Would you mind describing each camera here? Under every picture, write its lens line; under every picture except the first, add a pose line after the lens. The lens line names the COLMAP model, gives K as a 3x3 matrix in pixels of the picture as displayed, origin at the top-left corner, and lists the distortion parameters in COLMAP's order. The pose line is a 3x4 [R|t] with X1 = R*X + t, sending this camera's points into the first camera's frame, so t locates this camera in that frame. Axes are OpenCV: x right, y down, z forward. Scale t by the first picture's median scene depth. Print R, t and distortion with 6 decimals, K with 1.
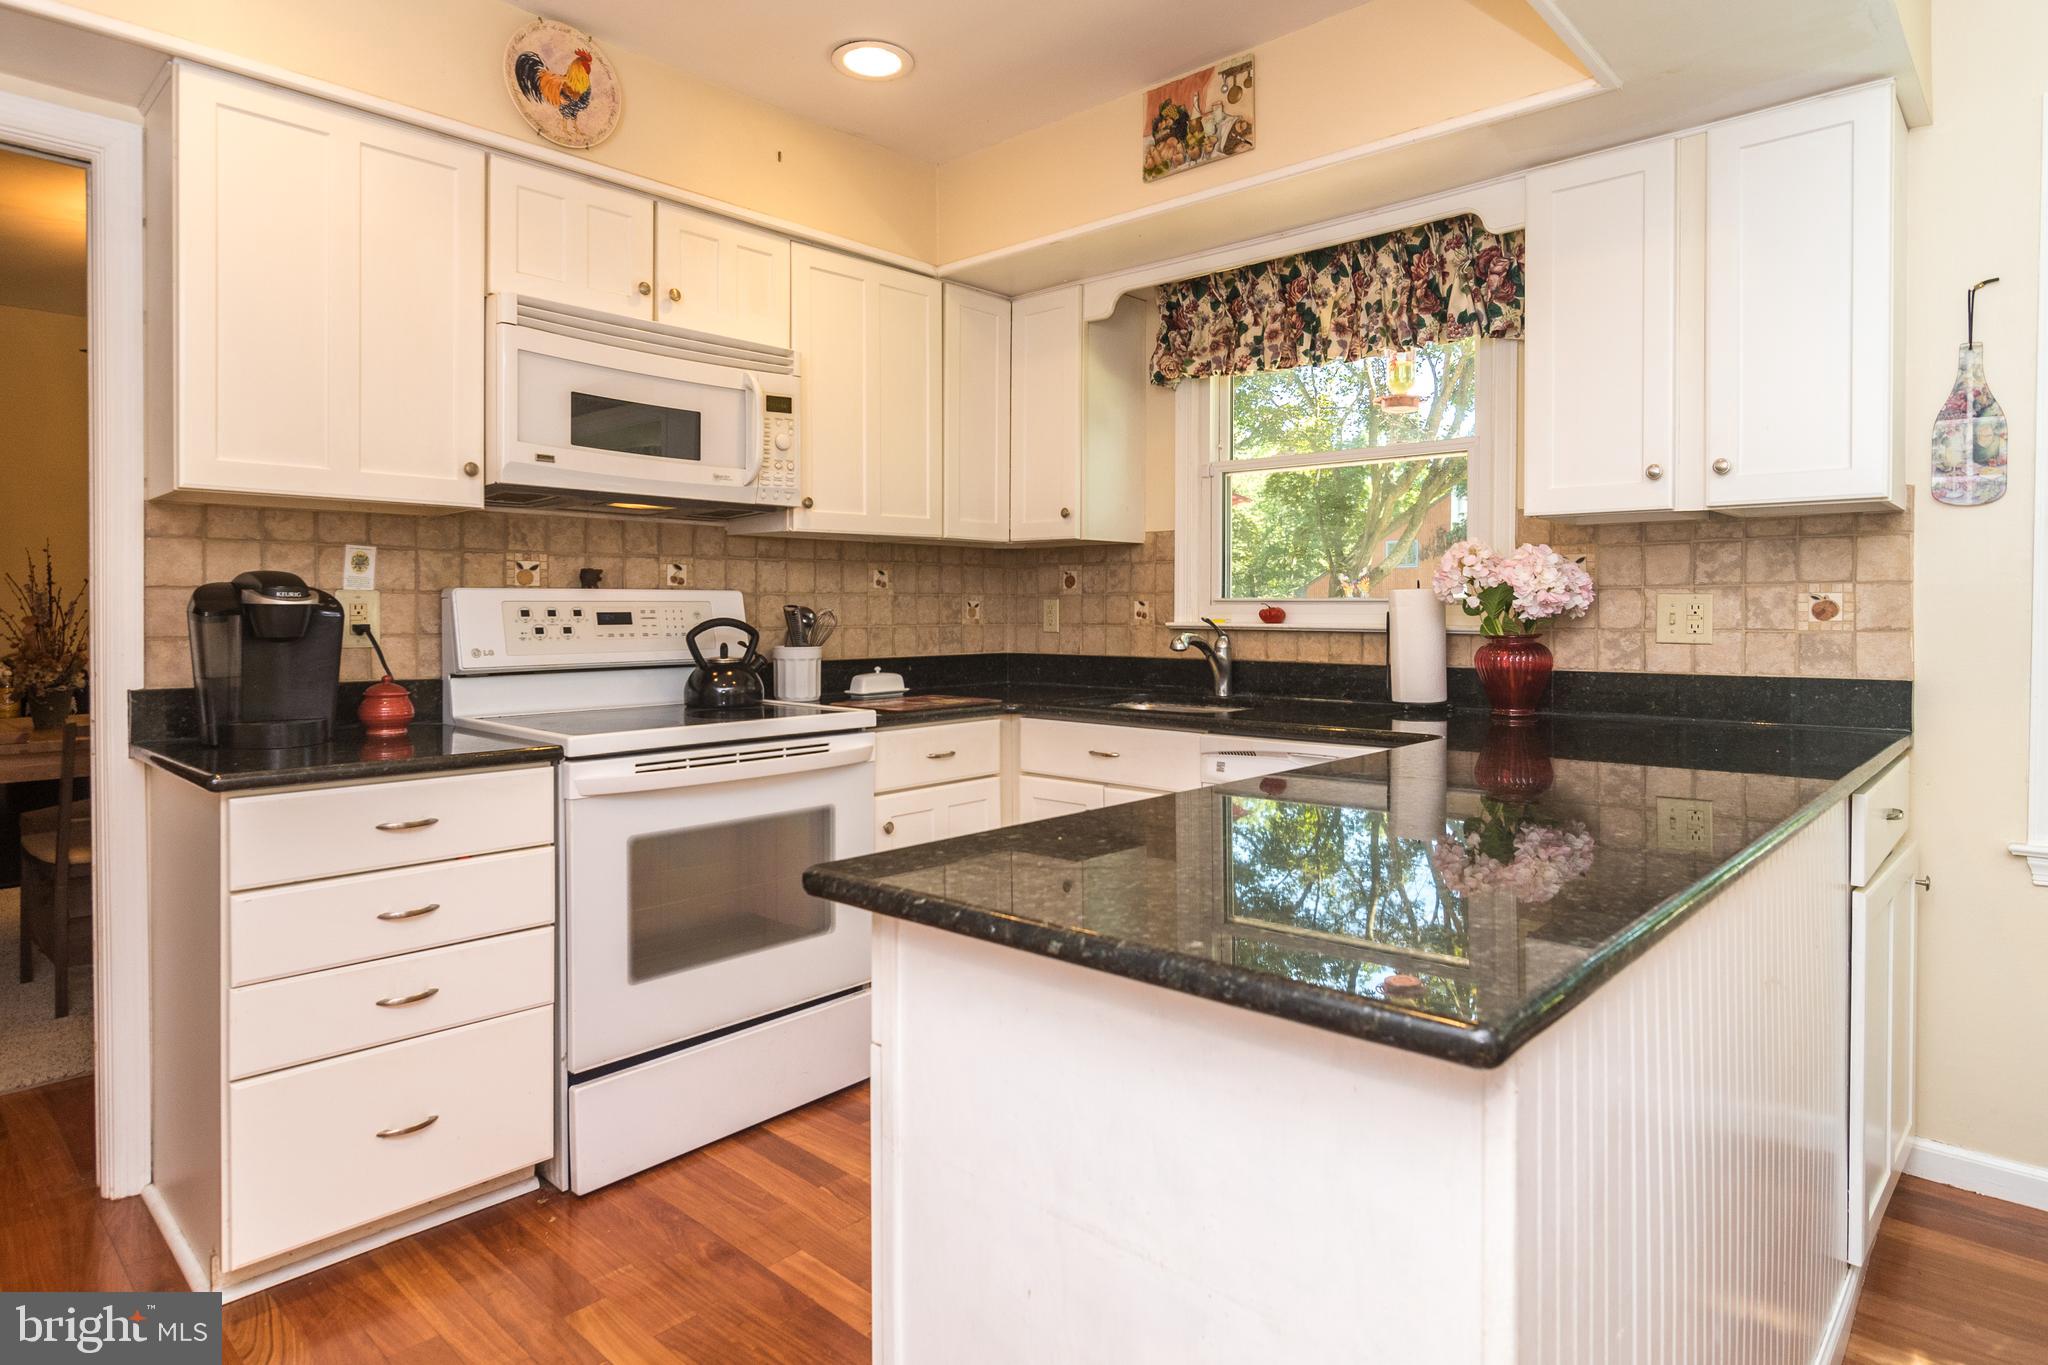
lens RADIAL K [[1159.0, 0, 1042.9], [0, 1159.0, 614.8], [0, 0, 1]] dist [-0.008093, 0.002582]
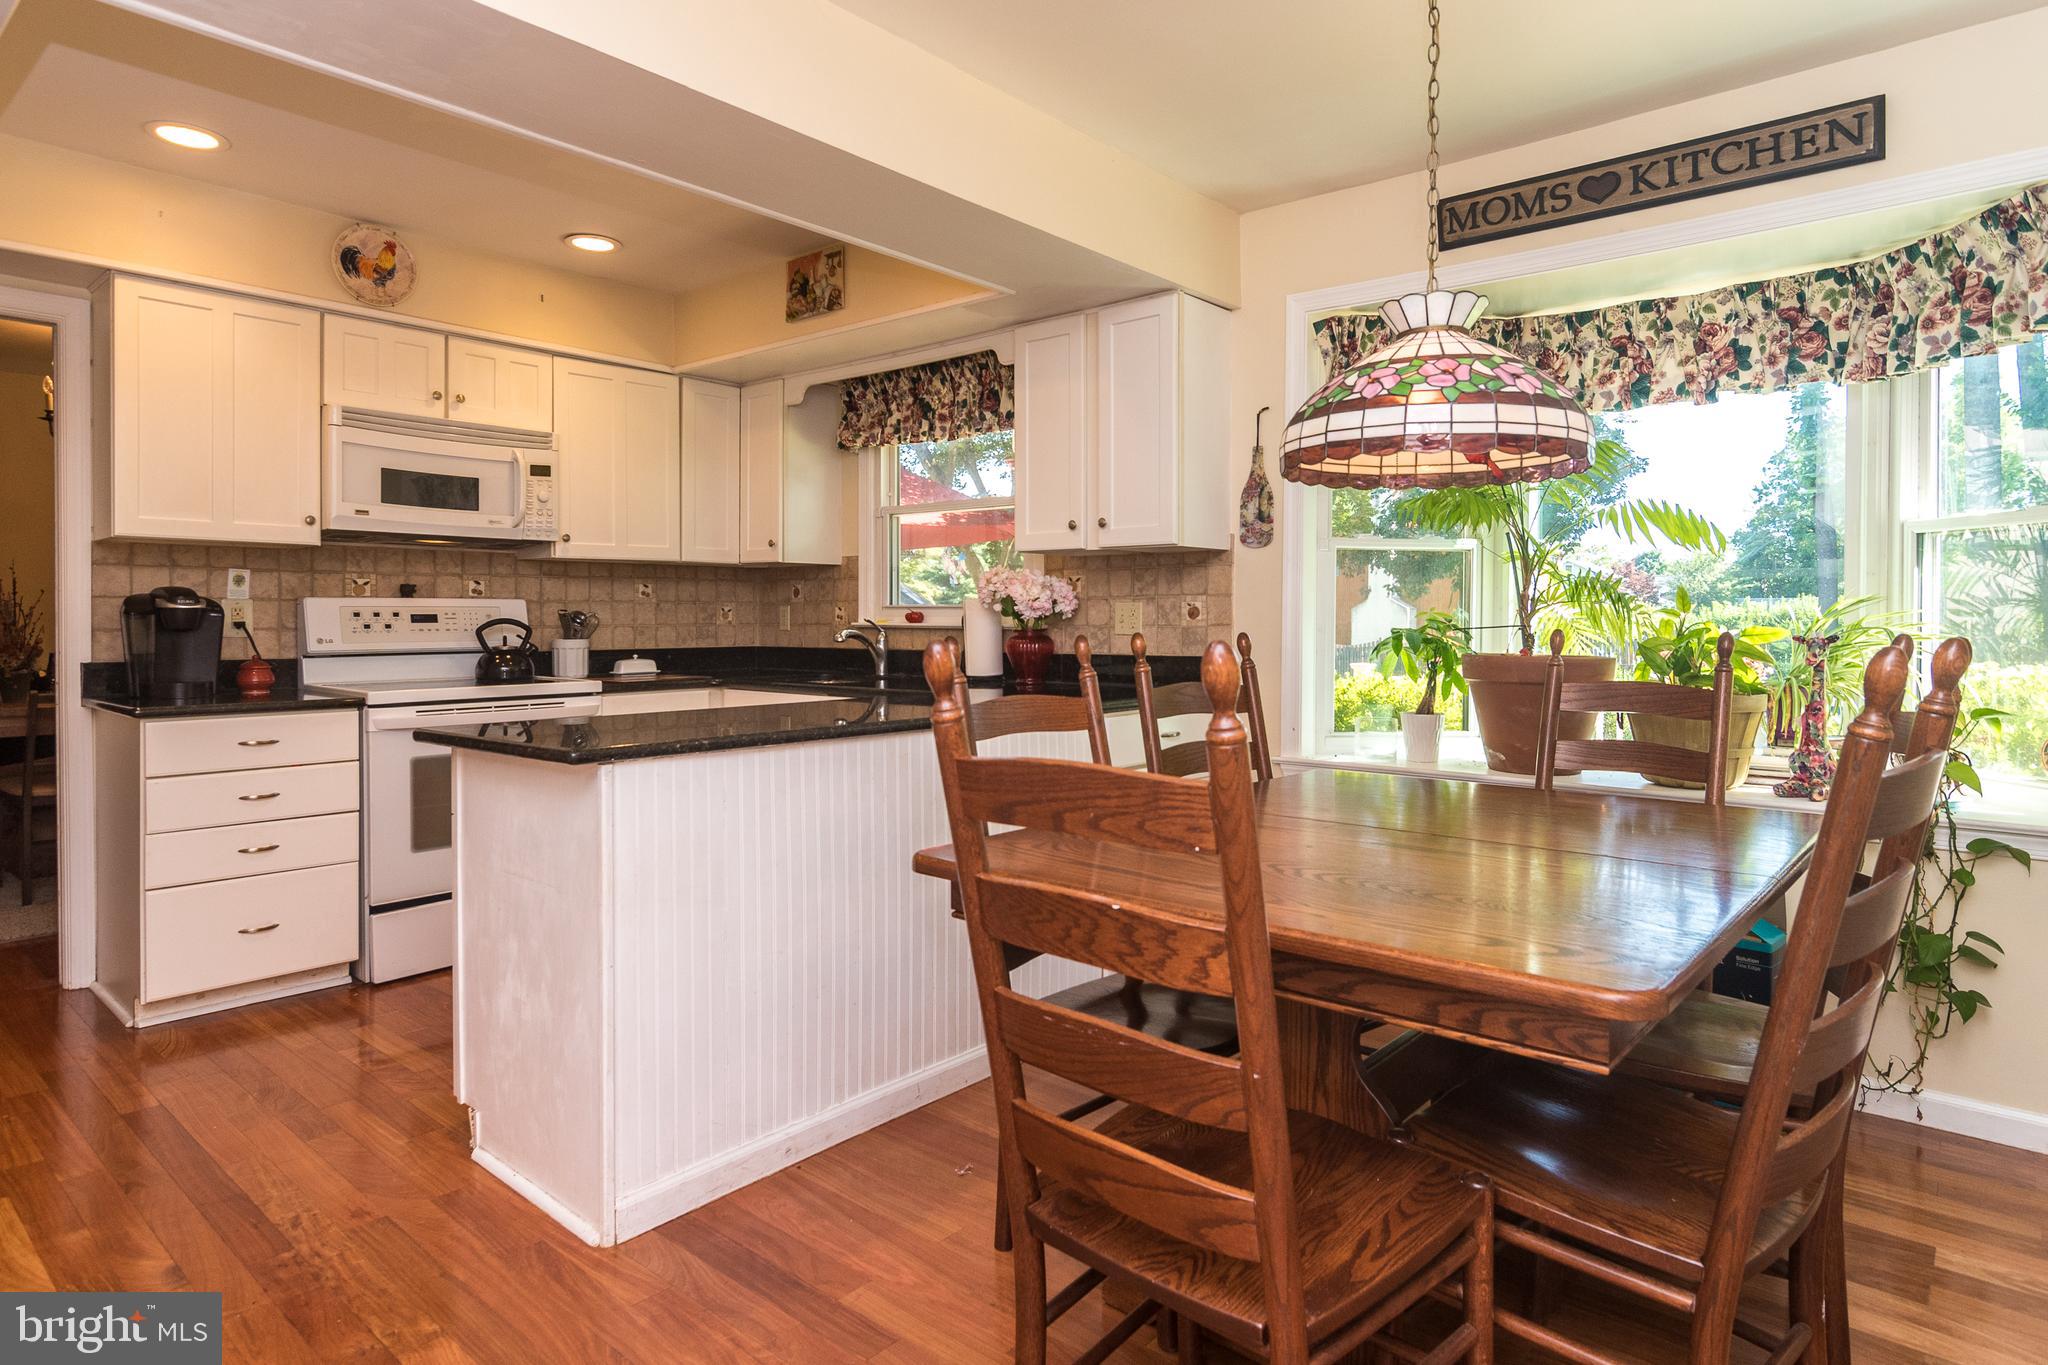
lens RADIAL K [[1159.0, 0, 1047.2], [0, 1159.0, 624.6], [0, 0, 1]] dist [-0.008093, 0.002582]
pose [[0.999286, 0.000496, 0.037786, 0.390622], [-0.000542, 0.999999, 0.001203, 0.009507], [-0.037785, -0.001223, 0.999285, -0.523676]]
